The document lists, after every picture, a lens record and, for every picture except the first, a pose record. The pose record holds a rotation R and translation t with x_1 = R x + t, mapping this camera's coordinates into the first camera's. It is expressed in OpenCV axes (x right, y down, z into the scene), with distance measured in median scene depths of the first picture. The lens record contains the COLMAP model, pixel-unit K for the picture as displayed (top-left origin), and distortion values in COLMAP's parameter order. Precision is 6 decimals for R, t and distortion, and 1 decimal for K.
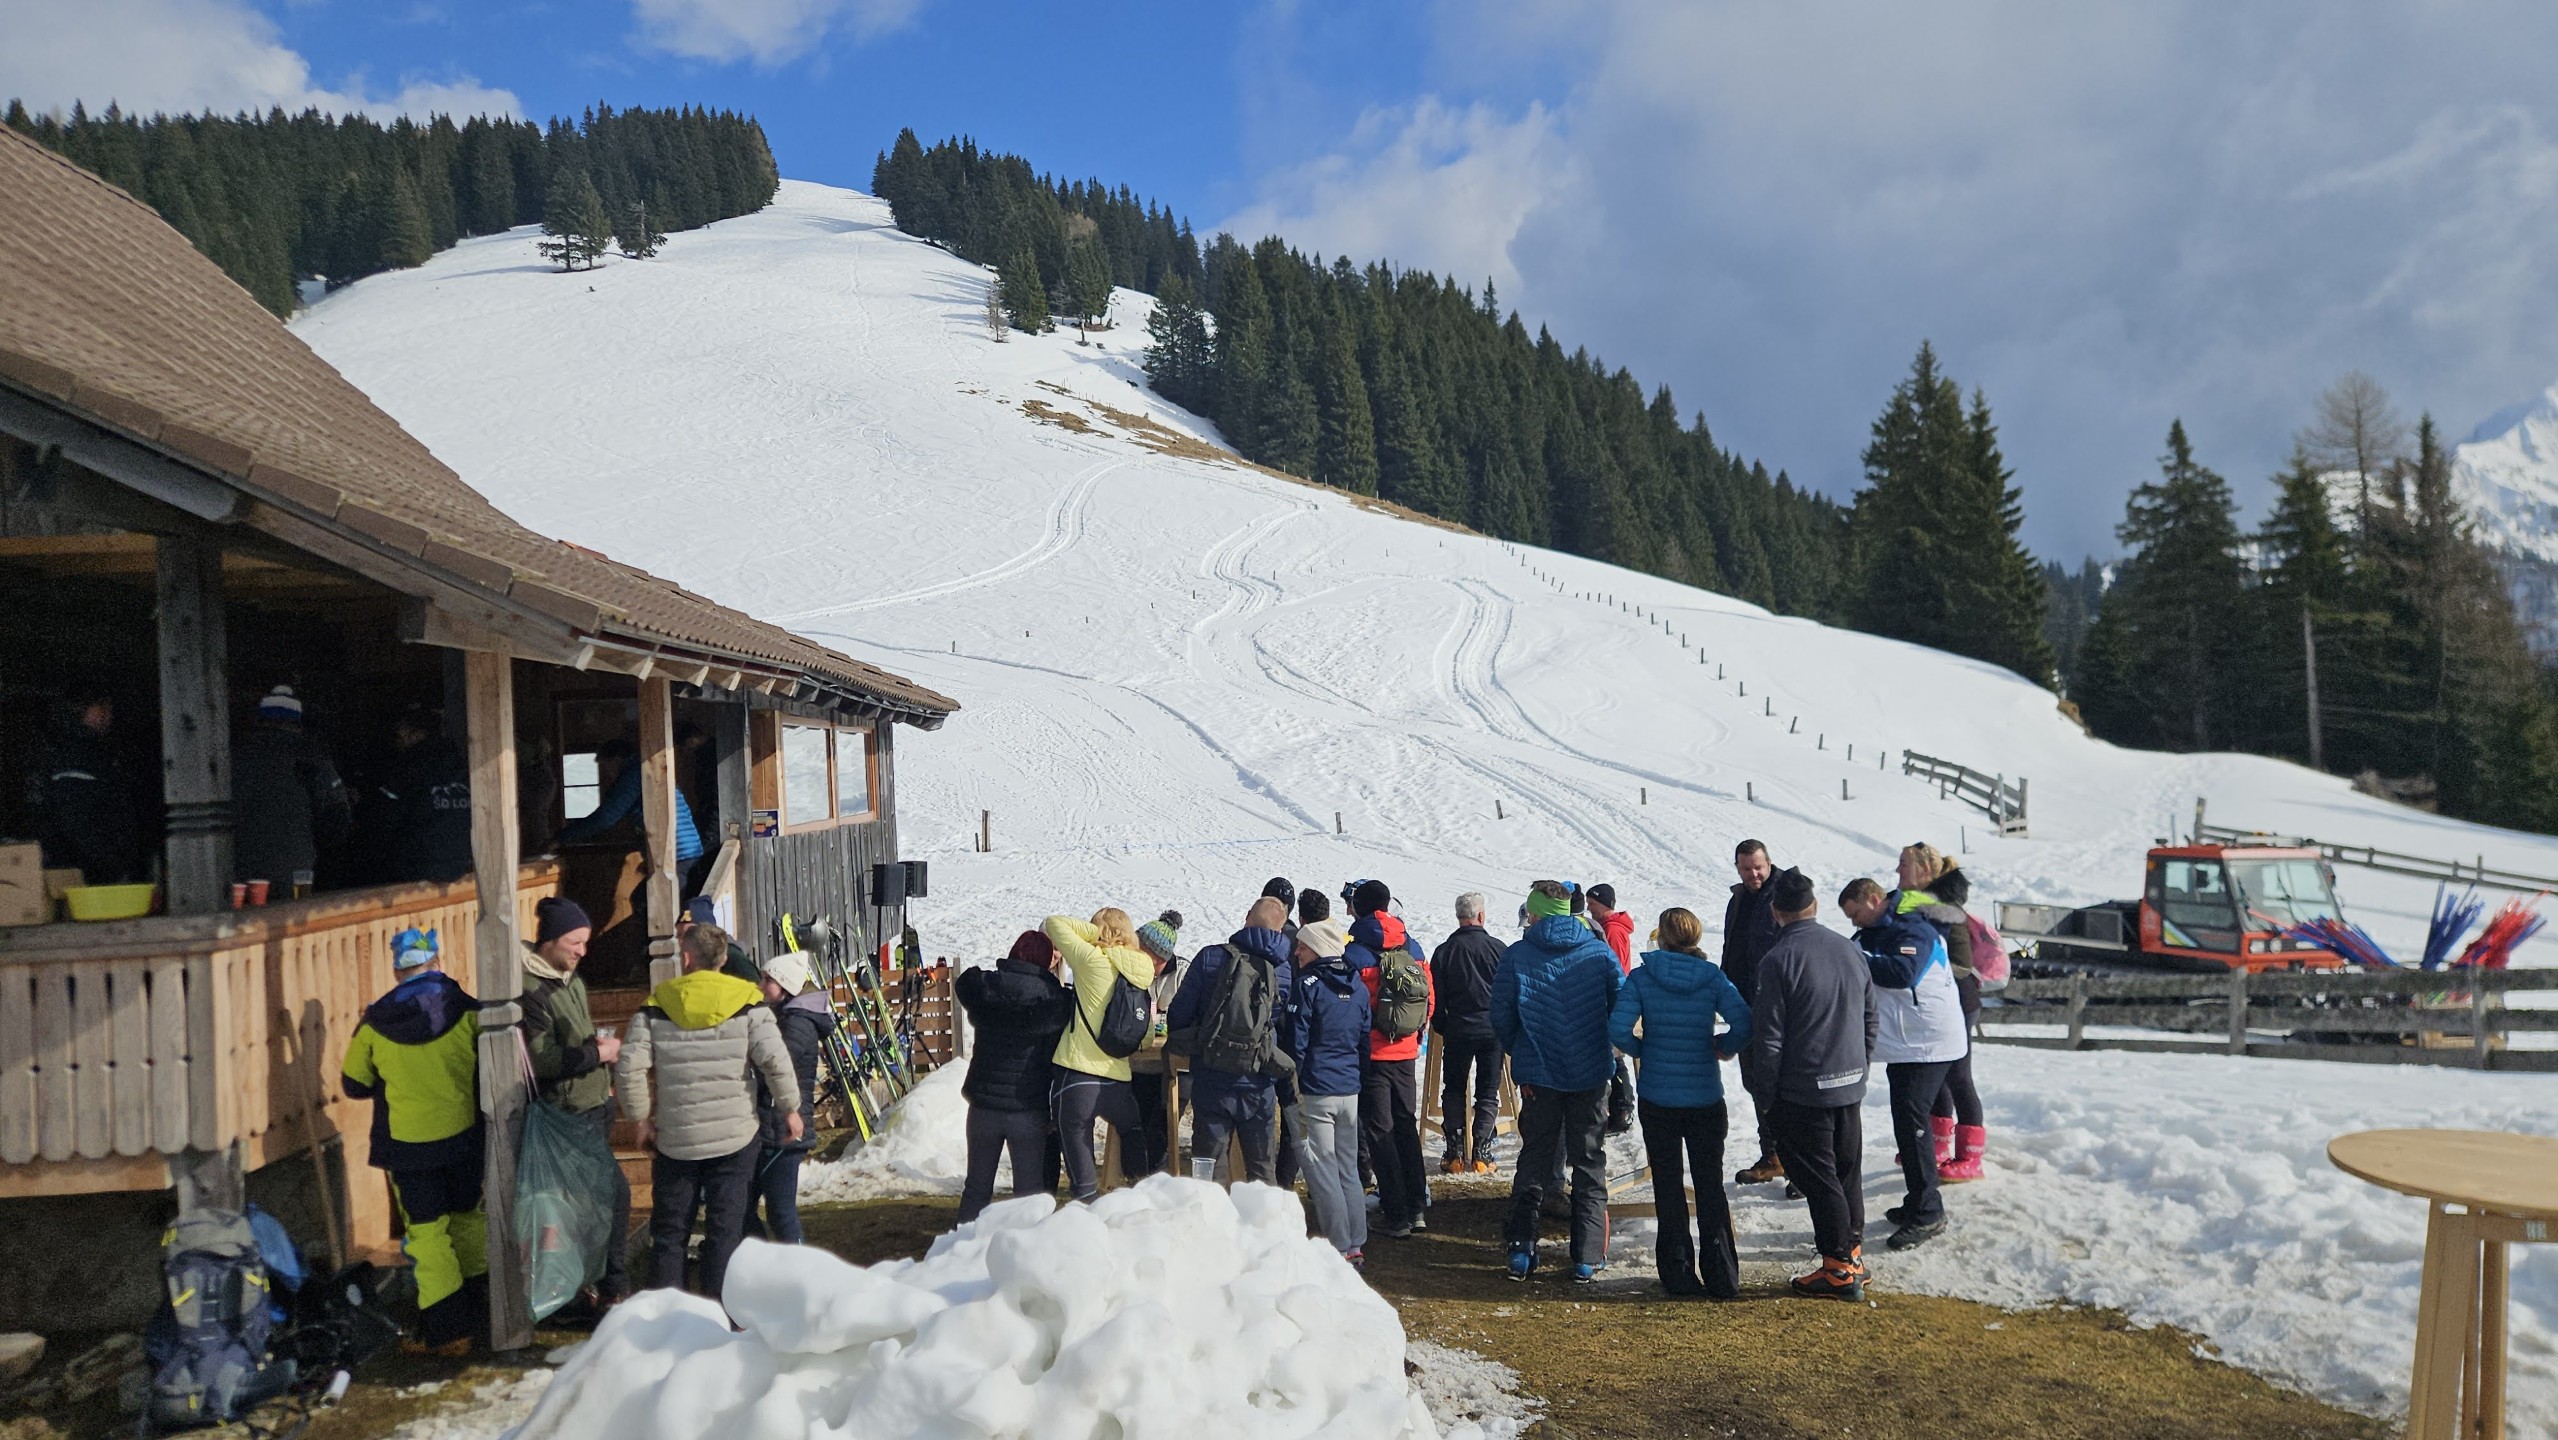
lens RADIAL K [[1705.0, 0, 1265.8], [0, 1705.0, 730.5], [0, 0, 1]] dist [0.087810, -0.071782]
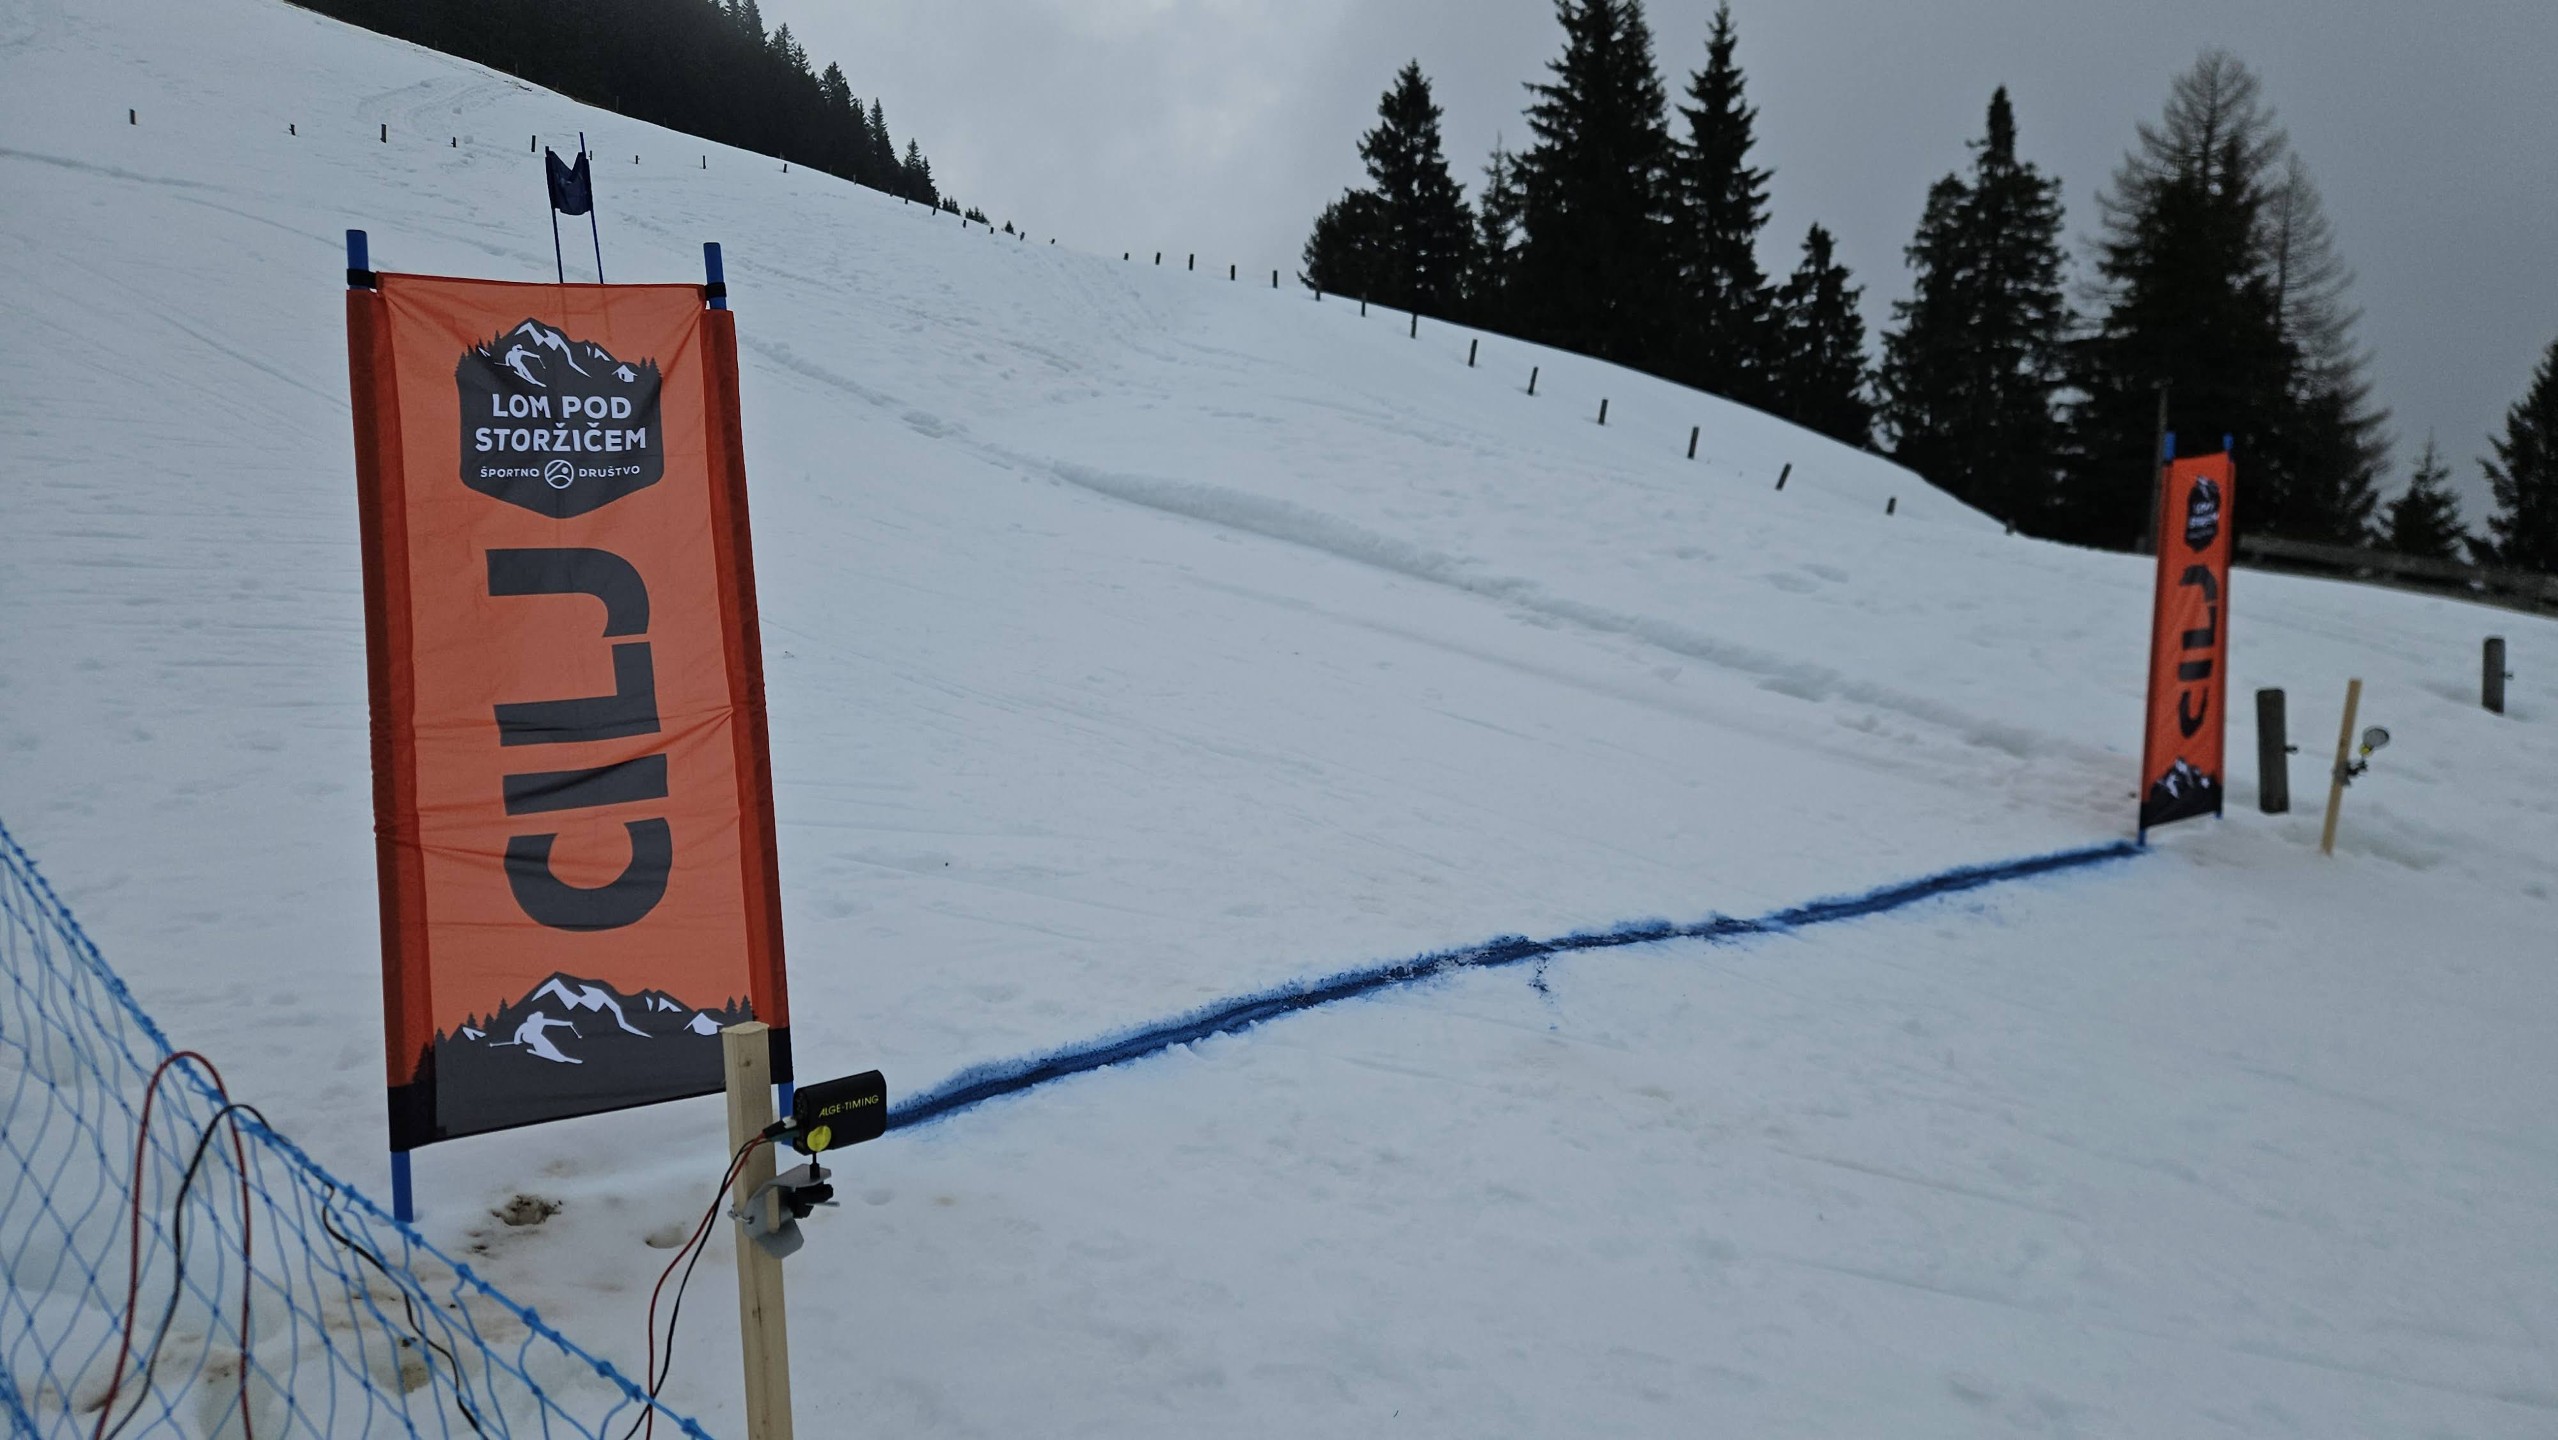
lens RADIAL K [[1705.0, 0, 1265.8], [0, 1705.0, 730.5], [0, 0, 1]] dist [0.087810, -0.071782]
pose [[0.870941, 0.004347, 0.491369, -0.022808], [-0.064927, 0.992212, 0.106305, 0.006848], [-0.487080, -0.124488, 0.864440, 0.153622]]
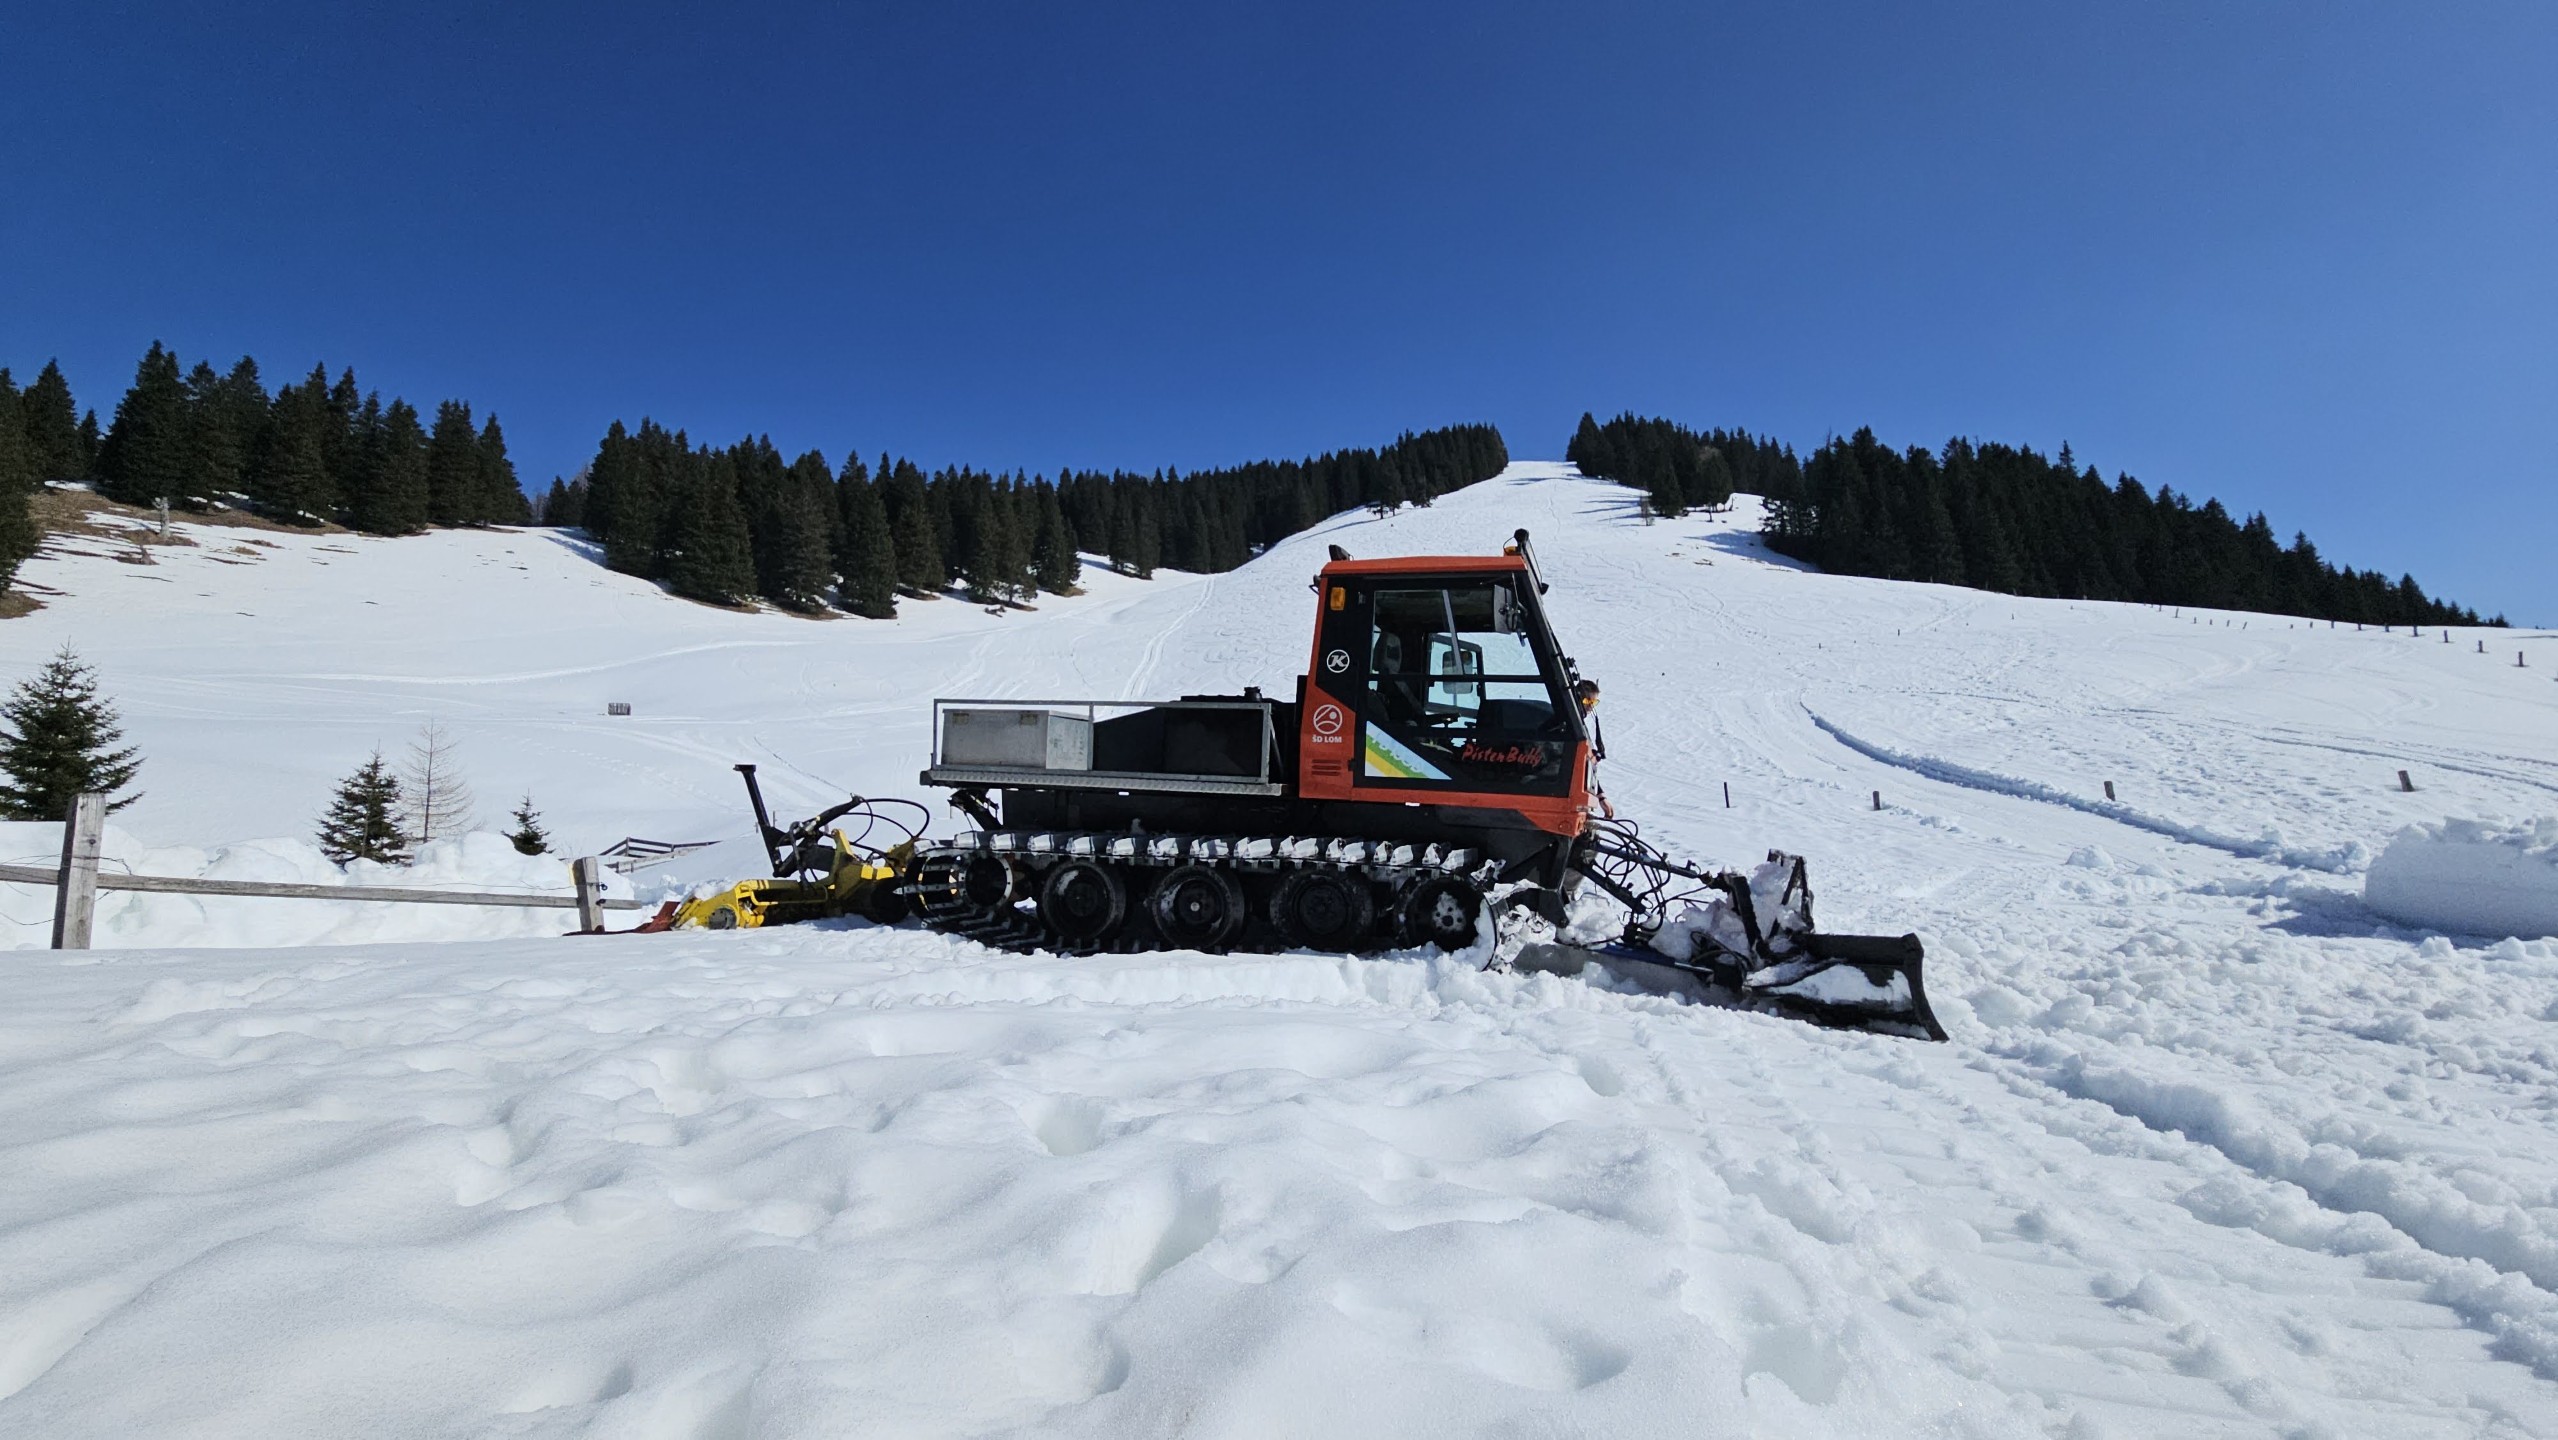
lens RADIAL K [[1044.7, 0, 1256.3], [0, 1044.7, 713.1], [0, 0, 1]] dist [0.010016, -0.000304]
pose [[0.869390, -0.019924, -0.493724, -0.008698], [-0.024463, 0.996226, -0.083278, 0.012258], [0.493520, 0.084479, 0.865622, 0.076061]]
